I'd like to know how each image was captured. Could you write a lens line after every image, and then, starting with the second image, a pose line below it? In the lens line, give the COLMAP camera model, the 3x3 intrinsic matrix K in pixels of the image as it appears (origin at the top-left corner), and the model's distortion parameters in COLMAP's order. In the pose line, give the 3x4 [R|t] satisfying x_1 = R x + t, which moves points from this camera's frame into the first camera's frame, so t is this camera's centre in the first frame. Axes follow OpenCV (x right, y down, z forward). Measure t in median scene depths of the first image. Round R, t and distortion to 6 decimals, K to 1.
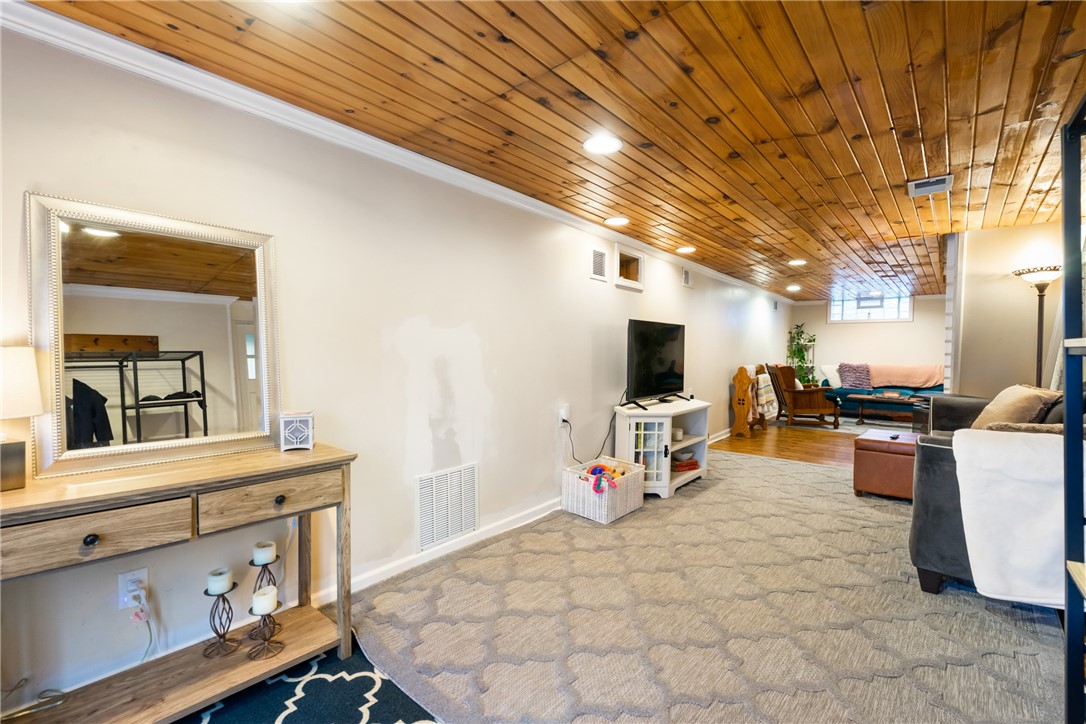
lens RADIAL K [[491.0, 0, 539.3], [0, 491.0, 367.7], [0, 0, 1]] dist [-0.001217, 0.001244]
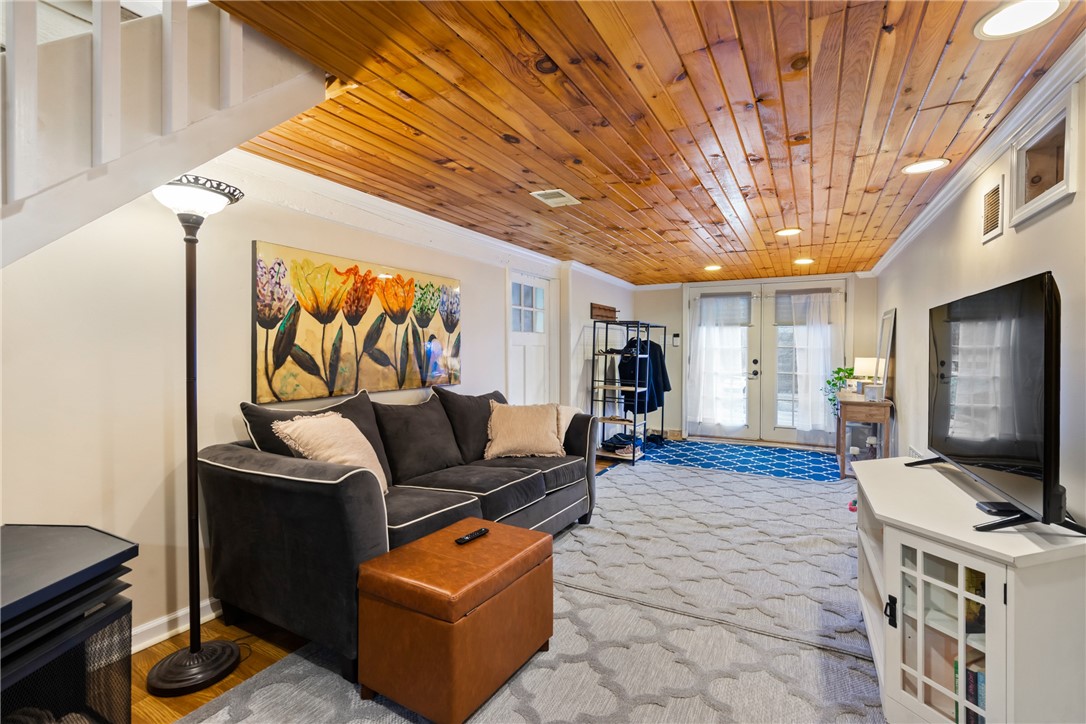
lens RADIAL K [[513.7, 0, 543.0], [0, 513.7, 362.0], [0, 0, 1]] dist [-0.000131, 0.000395]
pose [[-0.976140, -0.003836, -0.217107, 0.839462], [-0.014700, 0.998717, 0.048449, -0.063426], [0.216643, 0.050485, -0.974945, 1.635334]]
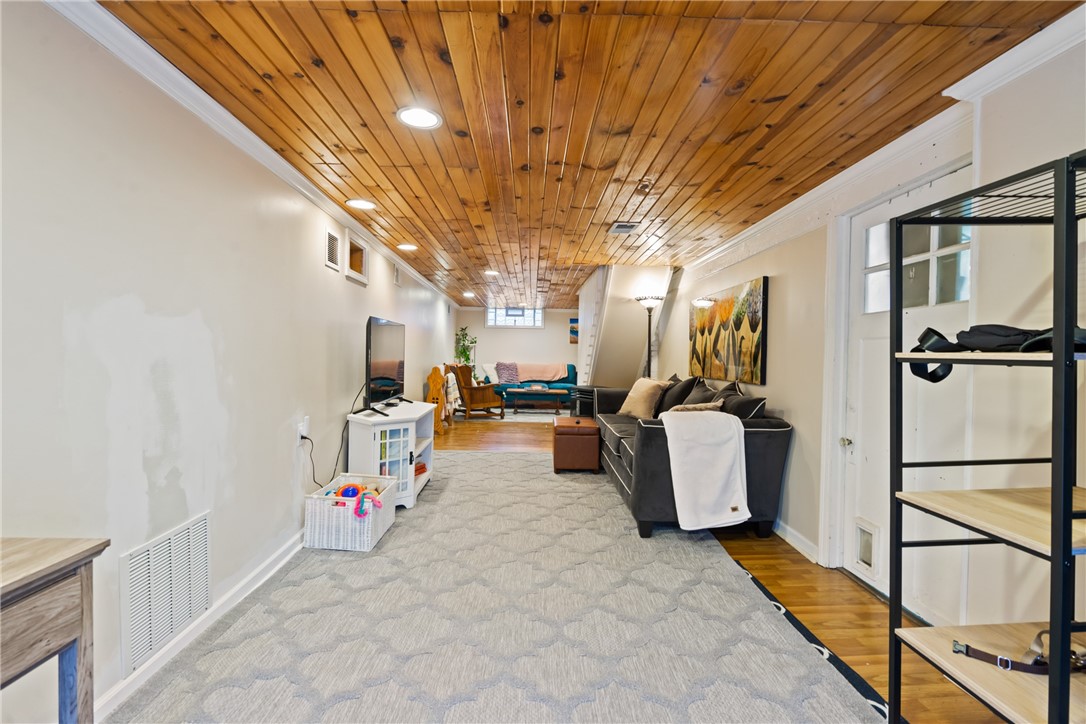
lens RADIAL K [[490.2, 0, 544.2], [0, 490.2, 364.7], [0, 0, 1]] dist [-0.001571, 0.000984]
pose [[0.745621, -0.009790, 0.666299, -0.189710], [0.011923, 0.999928, 0.001349, -0.008165], [-0.666264, 0.006938, 0.745684, 0.132630]]
